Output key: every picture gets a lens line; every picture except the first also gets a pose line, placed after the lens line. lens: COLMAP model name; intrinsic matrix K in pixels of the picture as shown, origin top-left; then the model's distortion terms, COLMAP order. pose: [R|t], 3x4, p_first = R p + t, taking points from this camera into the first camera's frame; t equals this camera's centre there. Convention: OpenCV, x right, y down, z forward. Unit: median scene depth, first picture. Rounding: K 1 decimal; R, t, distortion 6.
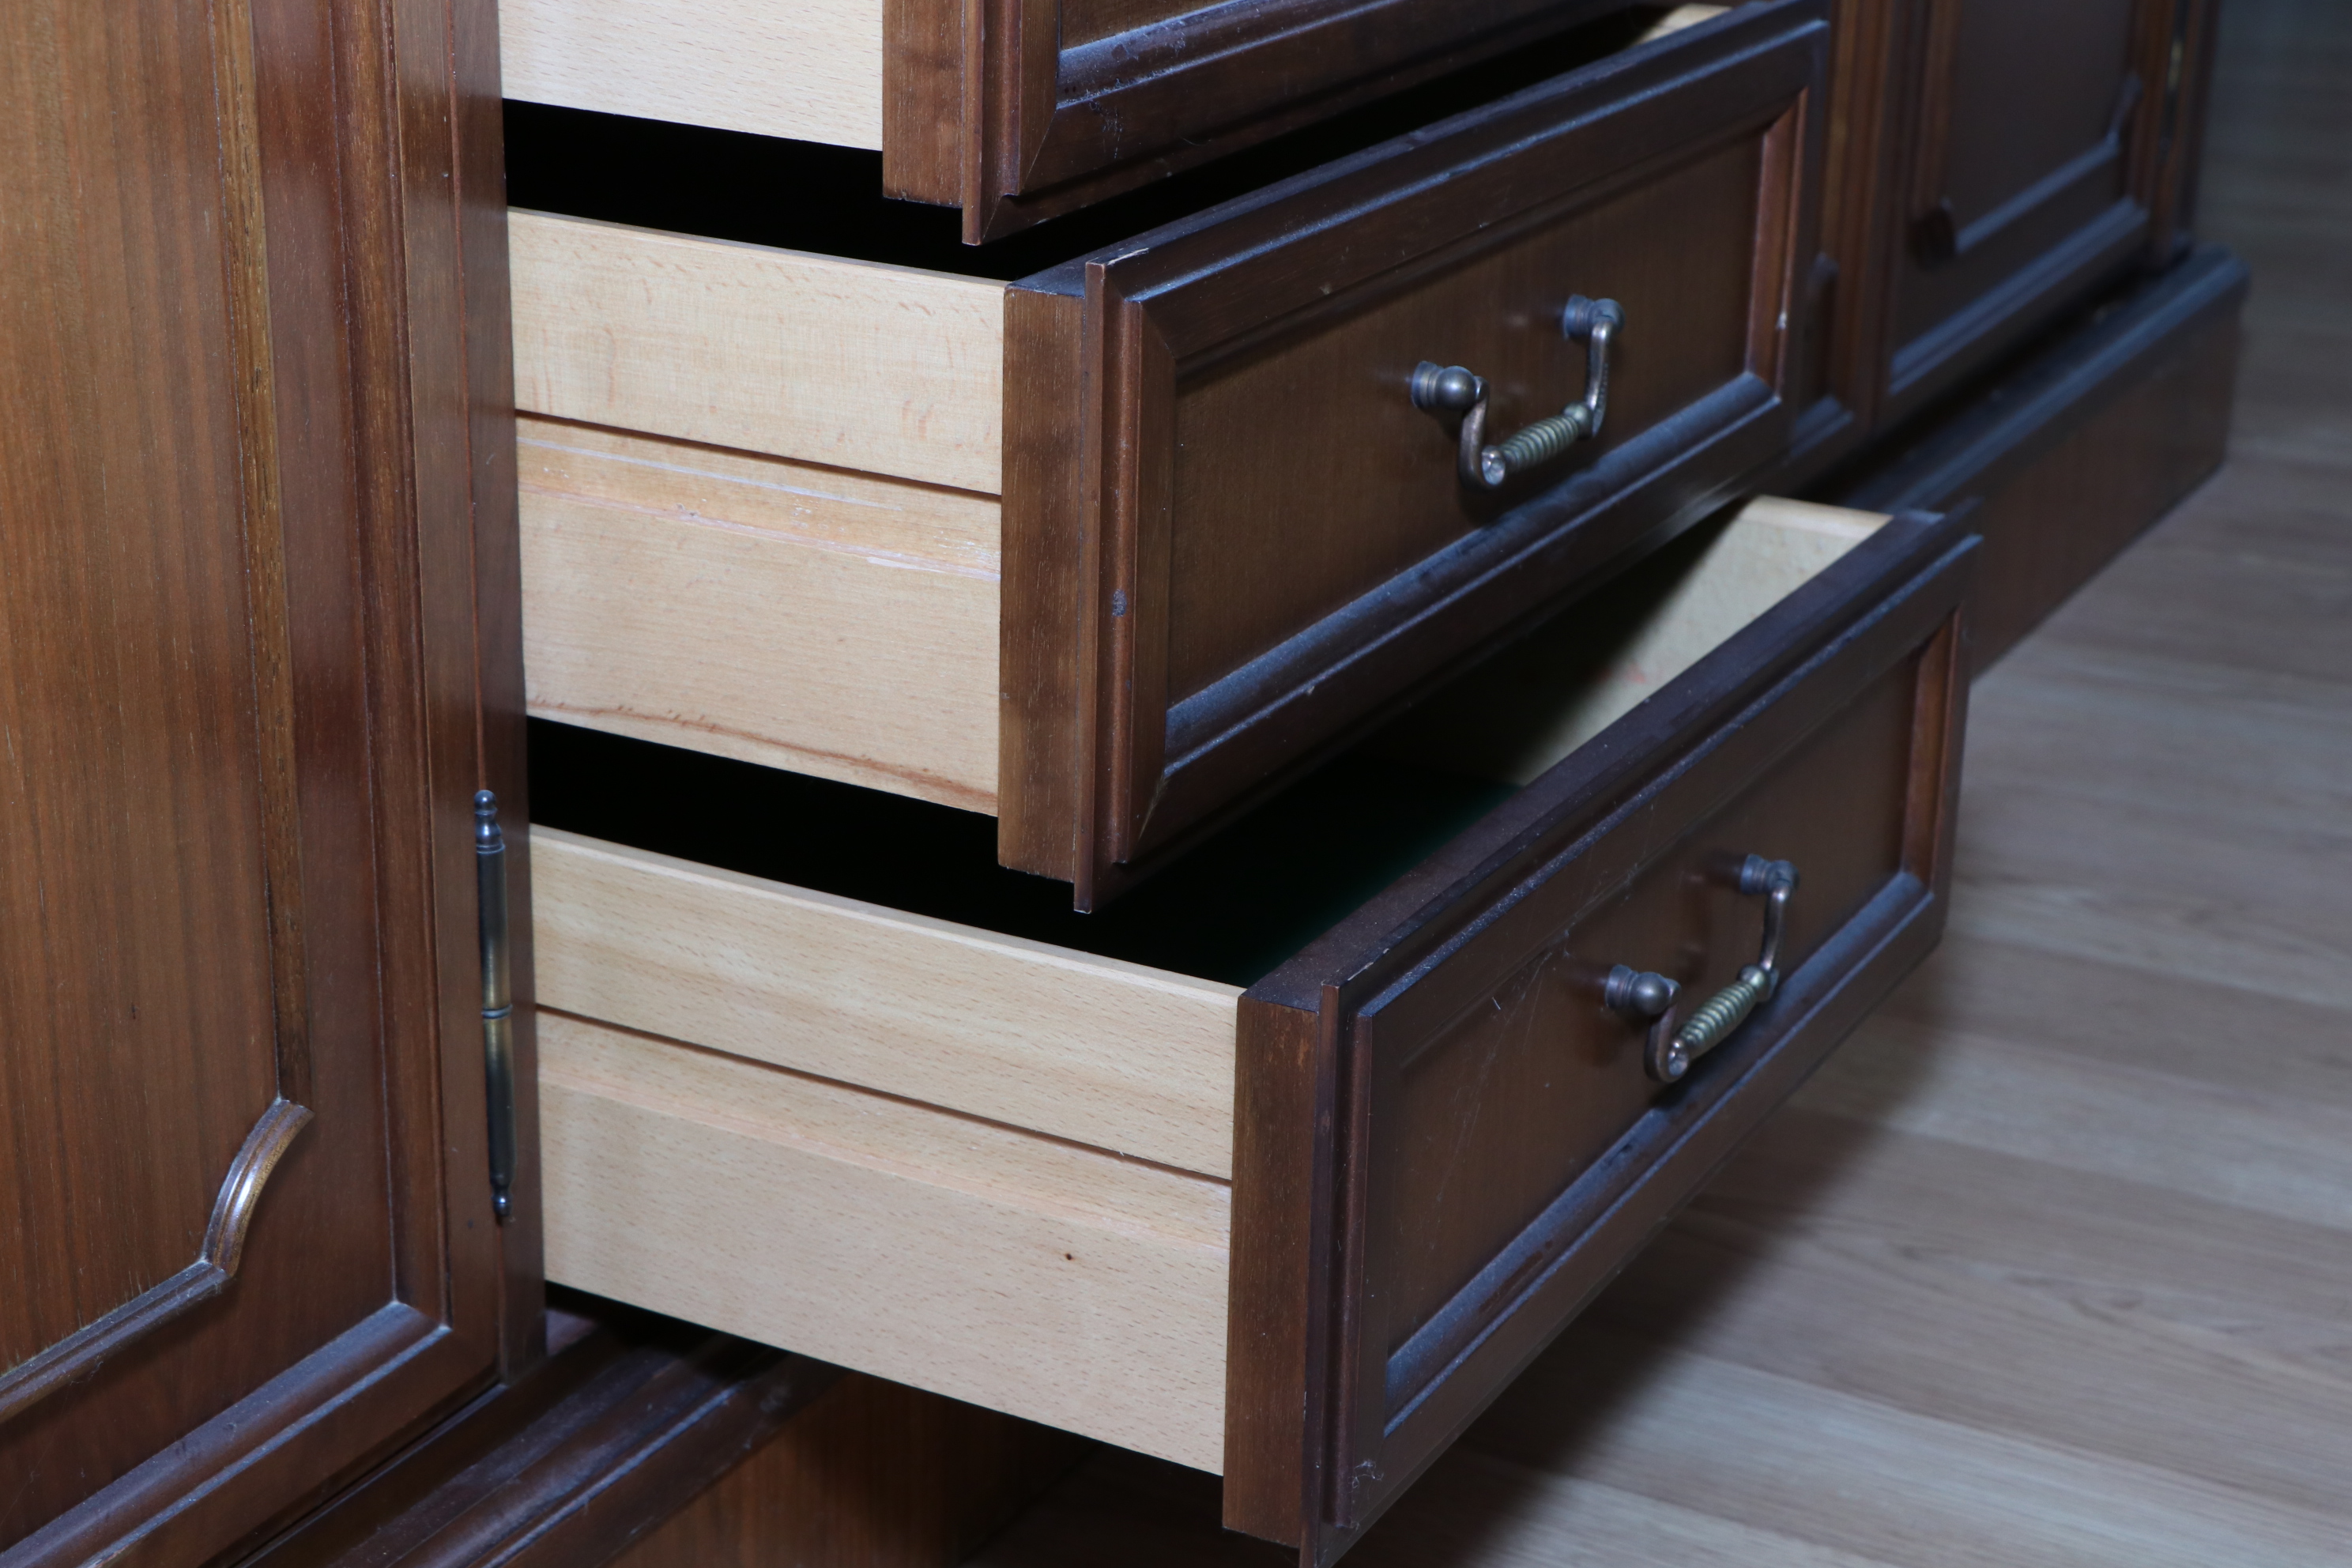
lens RADIAL K [[4396.9, 0, 1174.1], [0, 4396.9, 780.8], [0, 0, 1]] dist [0.182115, 0.000000]
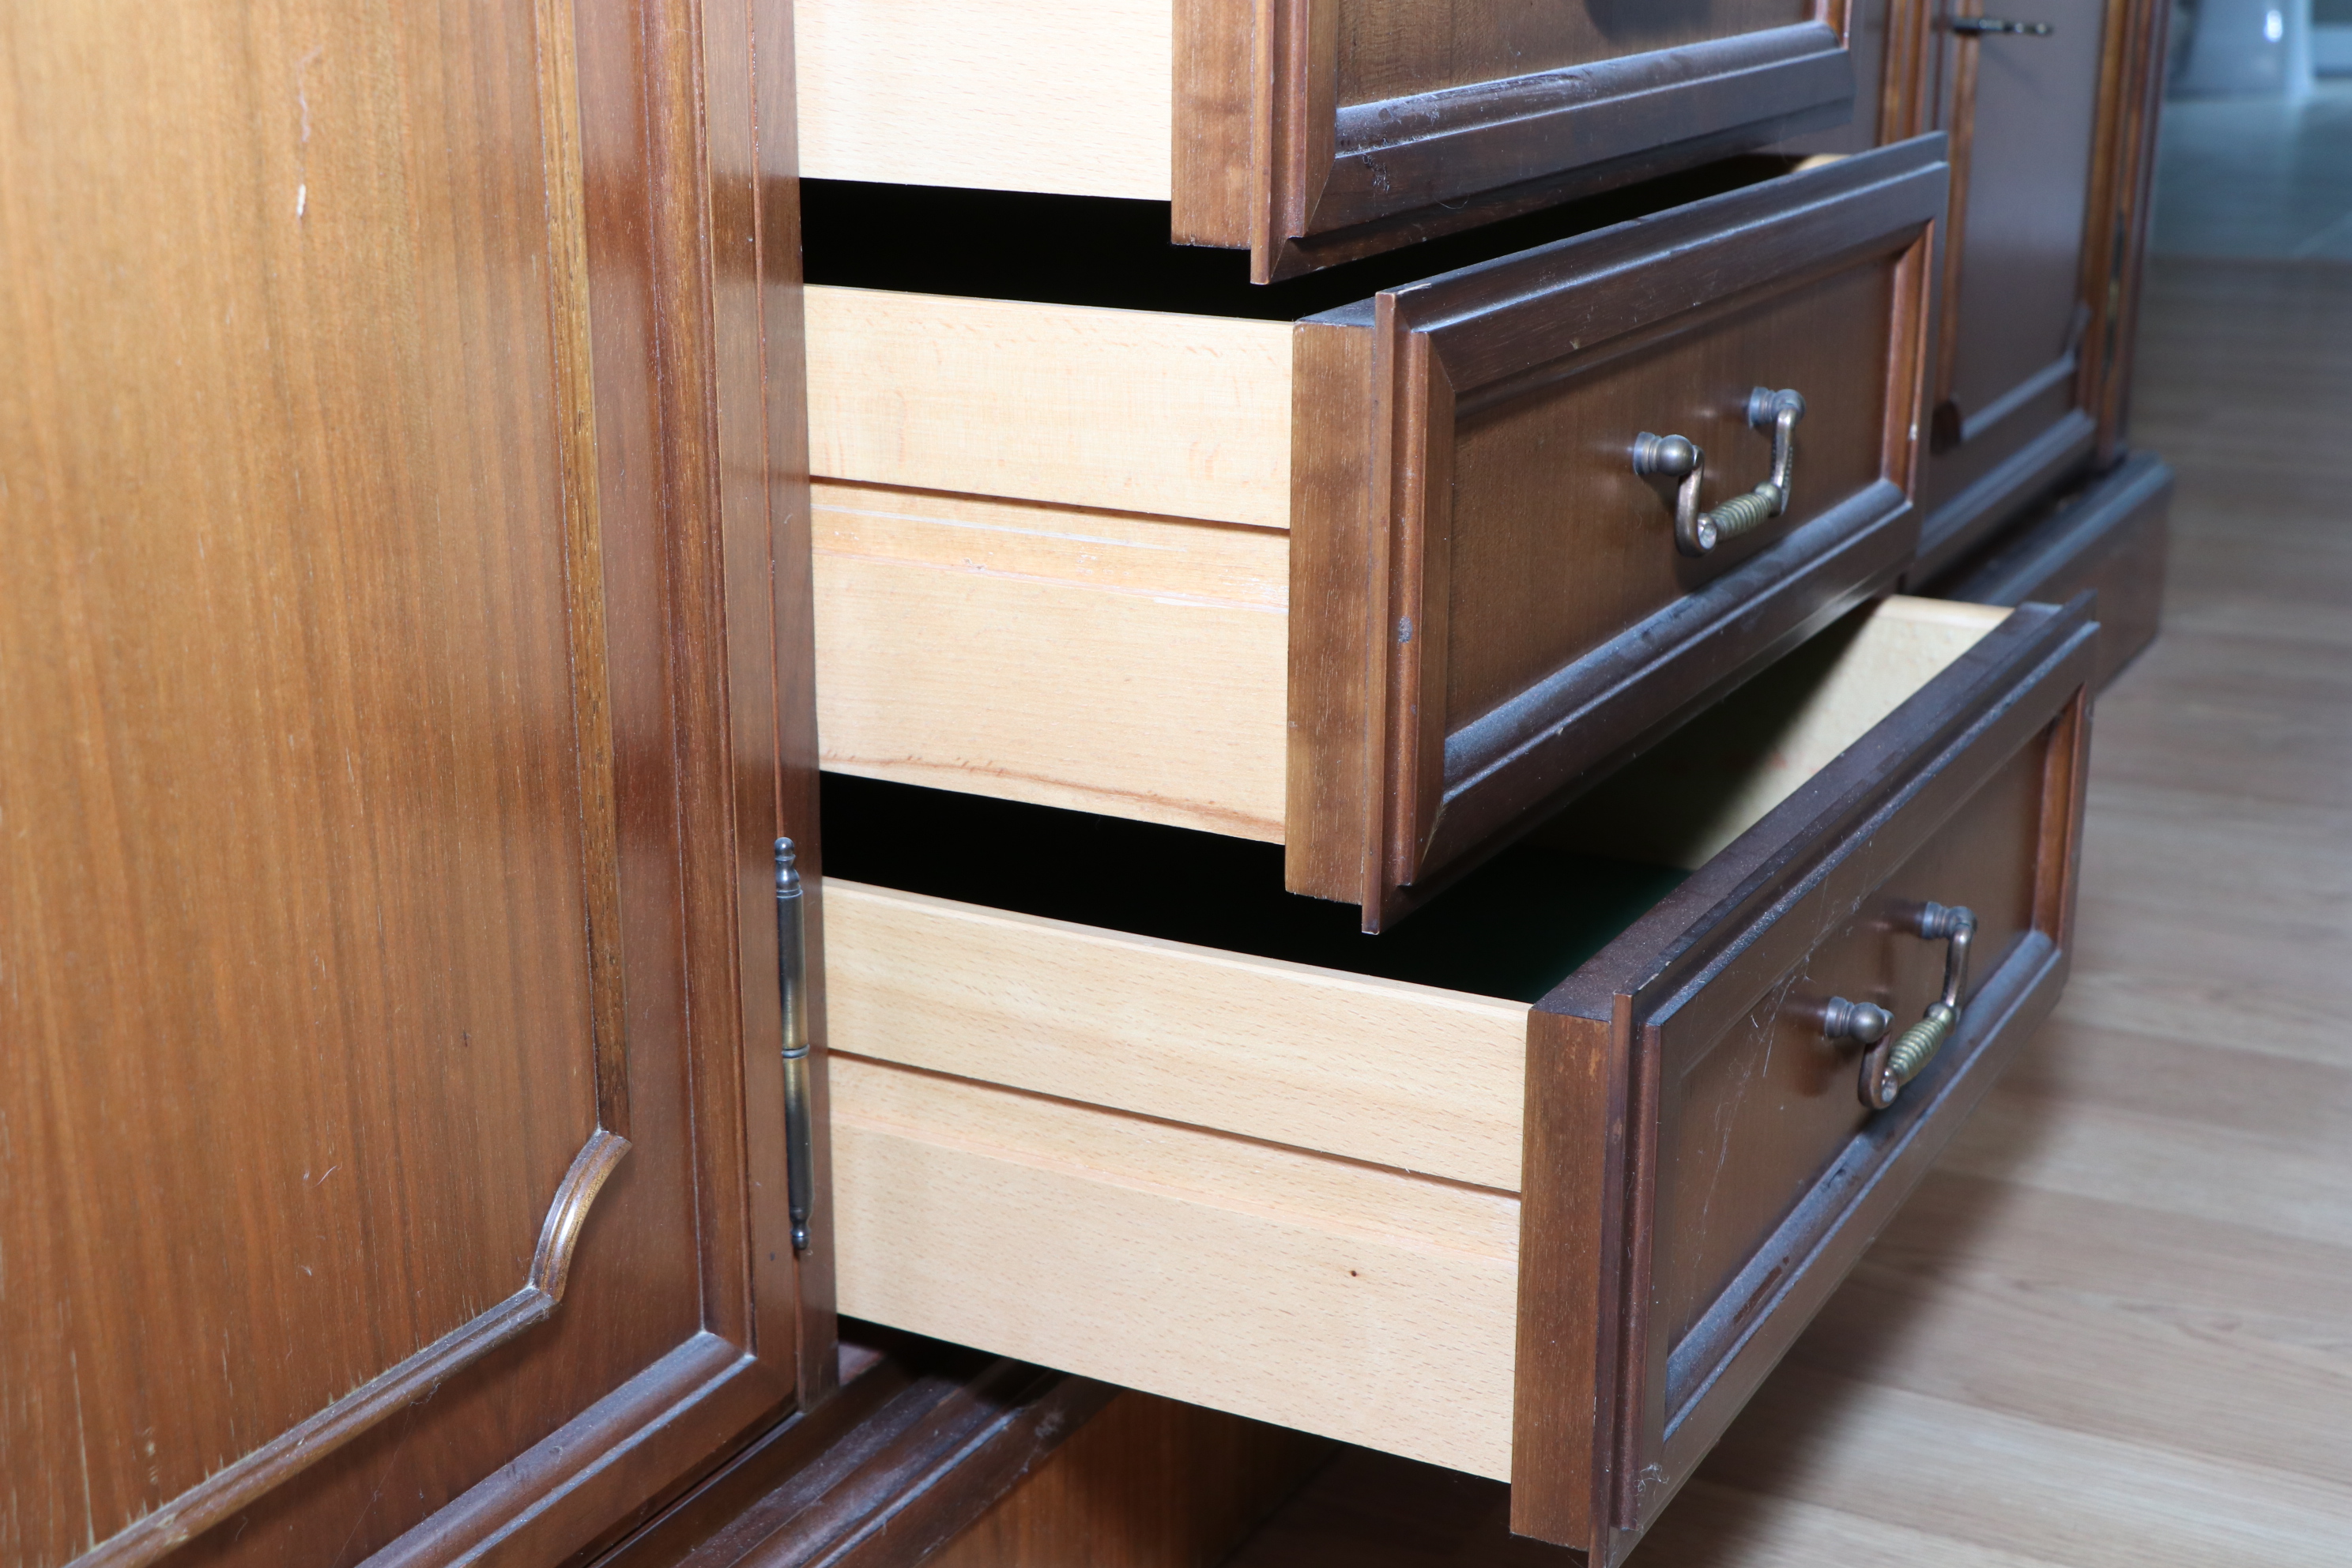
lens RADIAL K [[3397.7, 0, 1177.5], [0, 3397.7, 794.1], [0, 0, 1]] dist [0.056908, 0.000000]
pose [[0.999763, -0.020873, 0.006259, -0.068493], [0.021214, 0.997949, -0.060395, 0.043281], [-0.004985, 0.060514, 0.998155, 0.196081]]
